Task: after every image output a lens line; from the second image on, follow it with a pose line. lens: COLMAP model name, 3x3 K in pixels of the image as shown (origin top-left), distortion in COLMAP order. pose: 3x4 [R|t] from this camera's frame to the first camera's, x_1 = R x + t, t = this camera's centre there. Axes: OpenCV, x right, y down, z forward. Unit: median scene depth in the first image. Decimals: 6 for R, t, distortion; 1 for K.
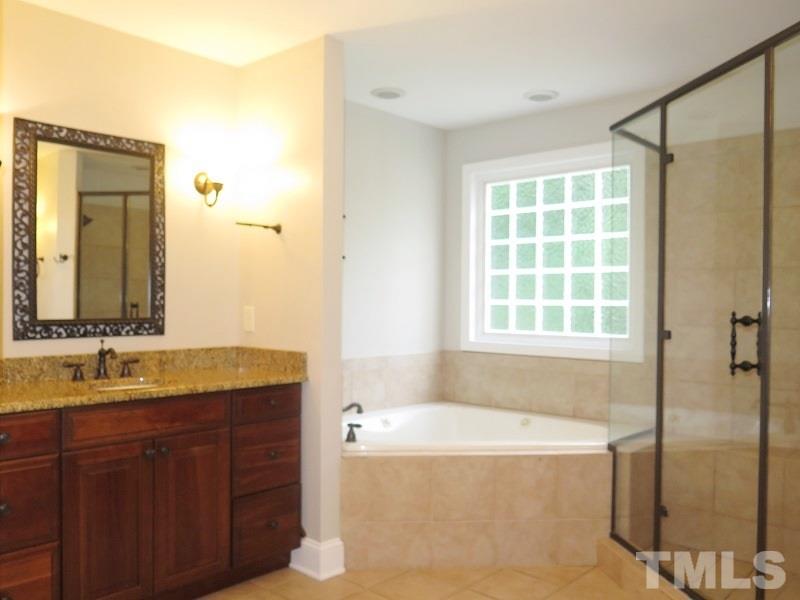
lens RADIAL K [[680.0, 0, 399.1], [0, 680.0, 298.3], [0, 0, 1]] dist [-0.000820, 0.002893]
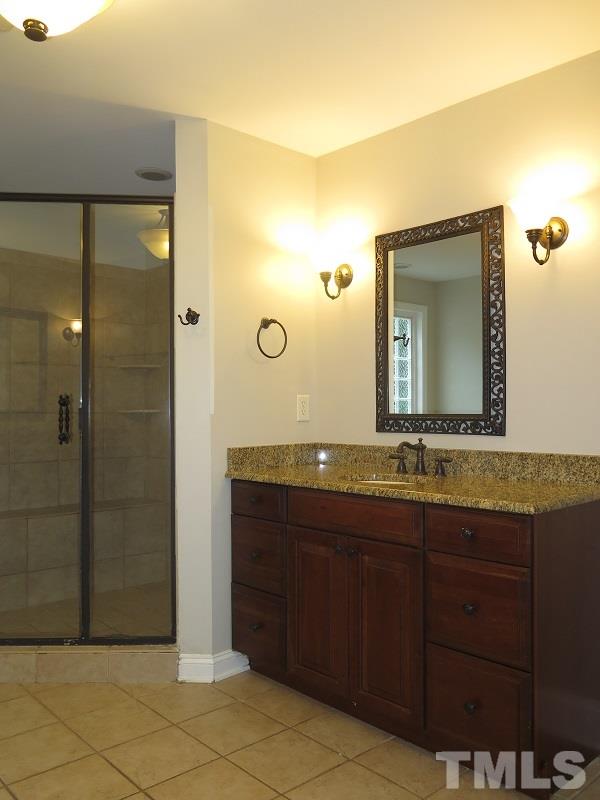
lens RADIAL K [[680.0, 0, 299.0], [0, 680.0, 405.7], [0, 0, 1]] dist [-0.000820, 0.002893]
pose [[-0.067992, -0.011986, -0.997614, 0.506056], [0.001116, 0.999926, -0.012090, 0.027924], [0.997685, -0.001935, -0.067973, 0.825911]]
